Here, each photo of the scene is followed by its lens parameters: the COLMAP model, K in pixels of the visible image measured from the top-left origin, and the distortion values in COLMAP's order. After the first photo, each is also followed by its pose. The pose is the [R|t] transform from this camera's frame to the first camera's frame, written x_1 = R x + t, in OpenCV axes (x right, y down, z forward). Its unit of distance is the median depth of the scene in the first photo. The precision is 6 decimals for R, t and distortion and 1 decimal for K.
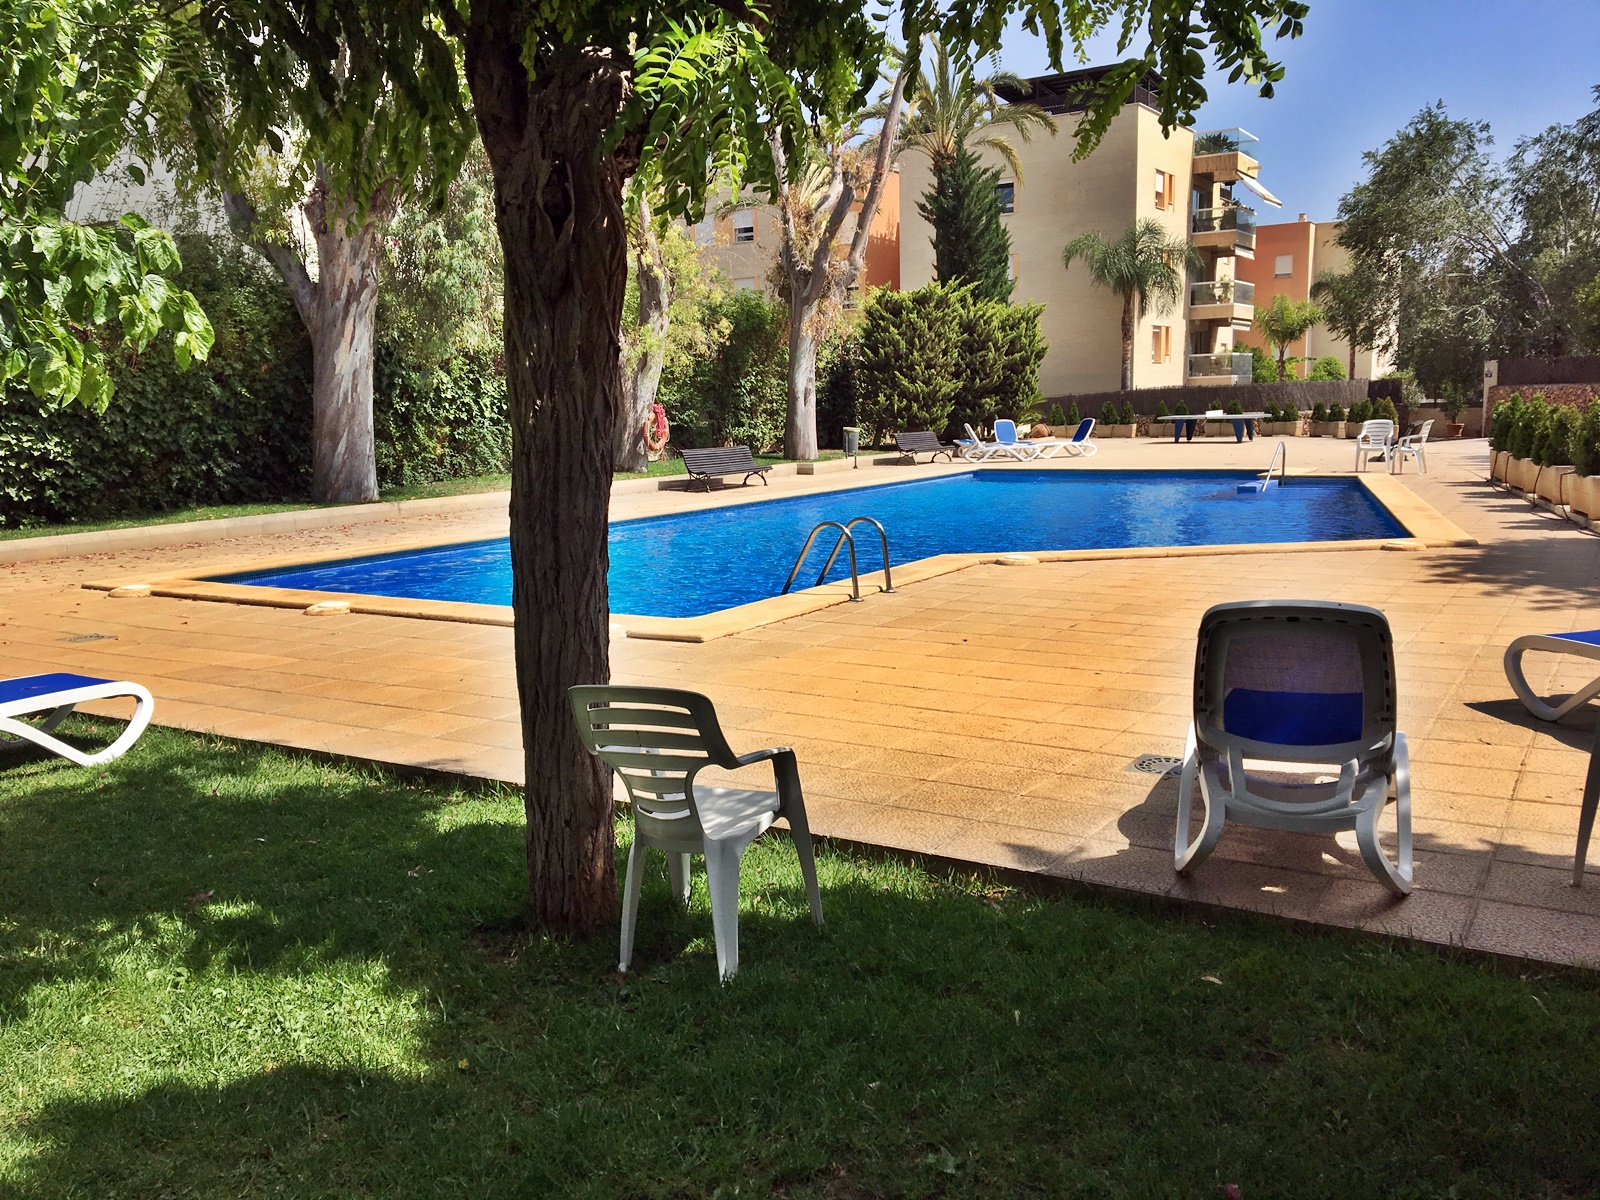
lens RADIAL K [[1342.8, 0, 785.4], [0, 1342.8, 603.0], [0, 0, 1]] dist [0.117352, -0.139219]
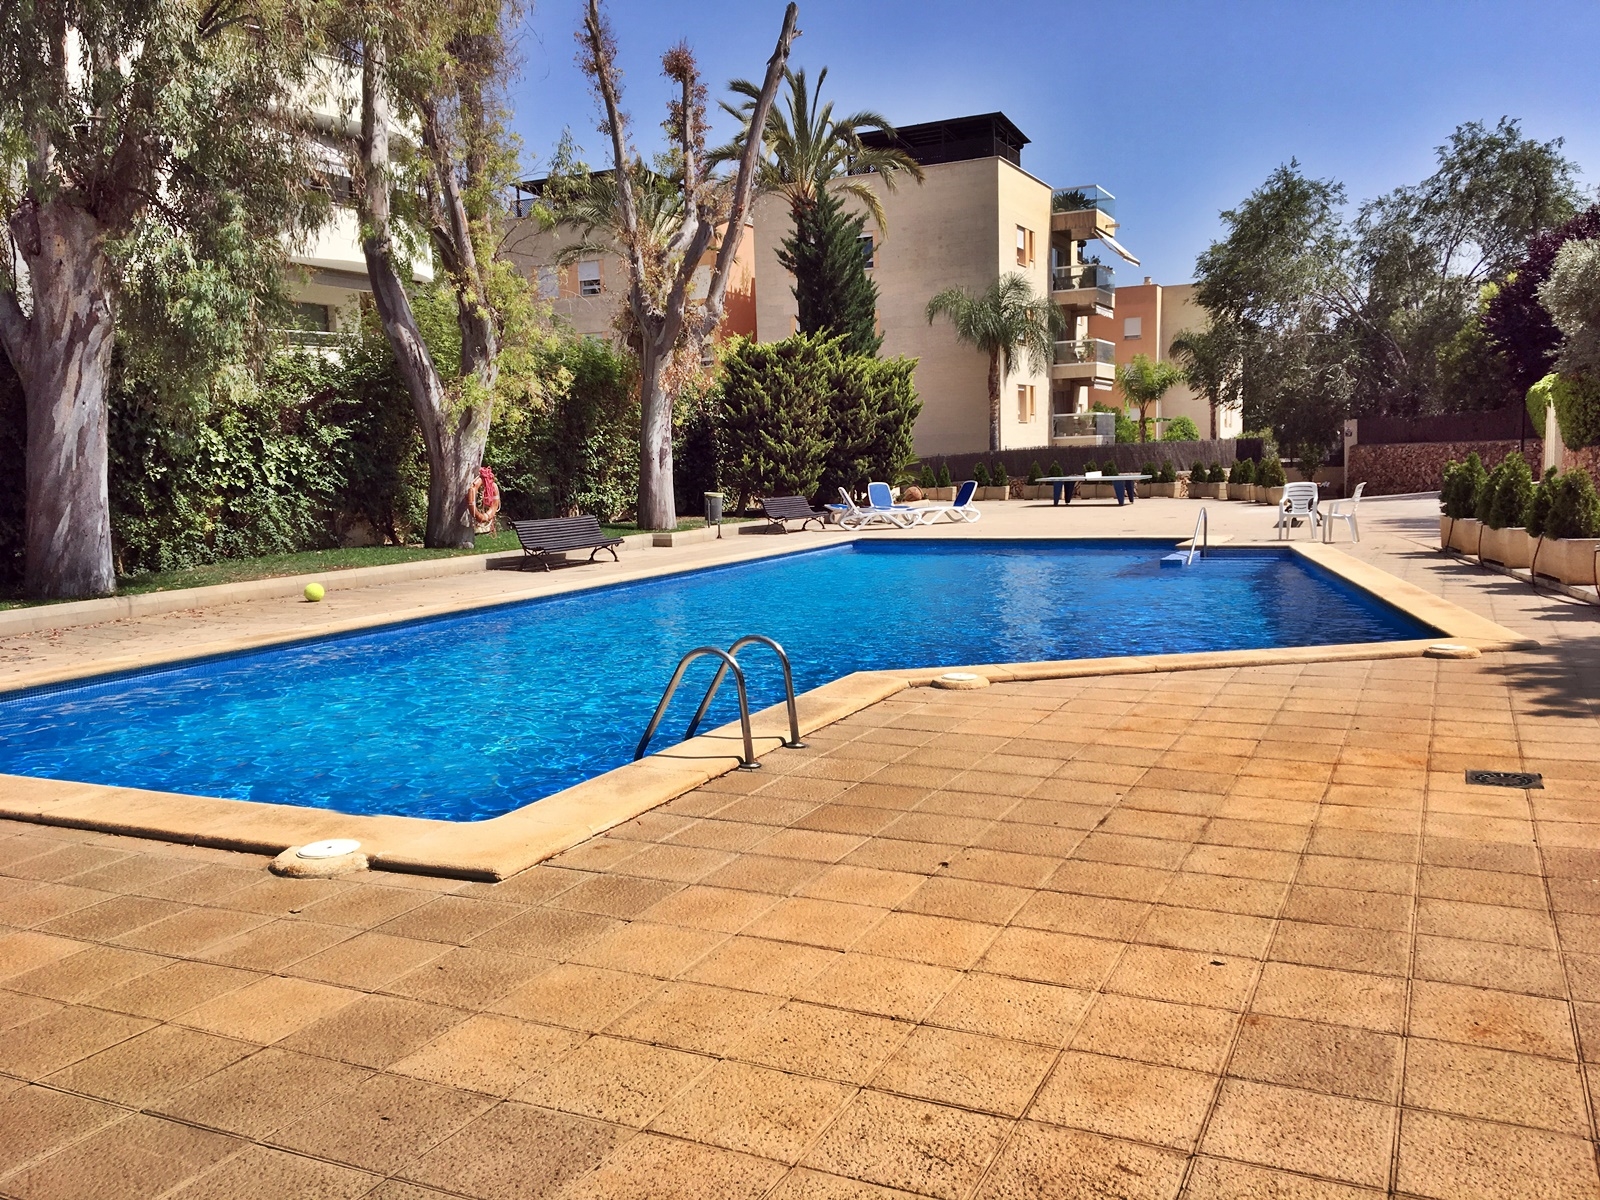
lens RADIAL K [[1342.8, 0, 785.4], [0, 1342.8, 603.0], [0, 0, 1]] dist [0.117352, -0.139219]
pose [[0.994159, -0.016954, 0.106589, 0.000319], [0.021642, 0.998842, -0.042974, -0.016951], [-0.105736, 0.045030, 0.993374, 0.107889]]
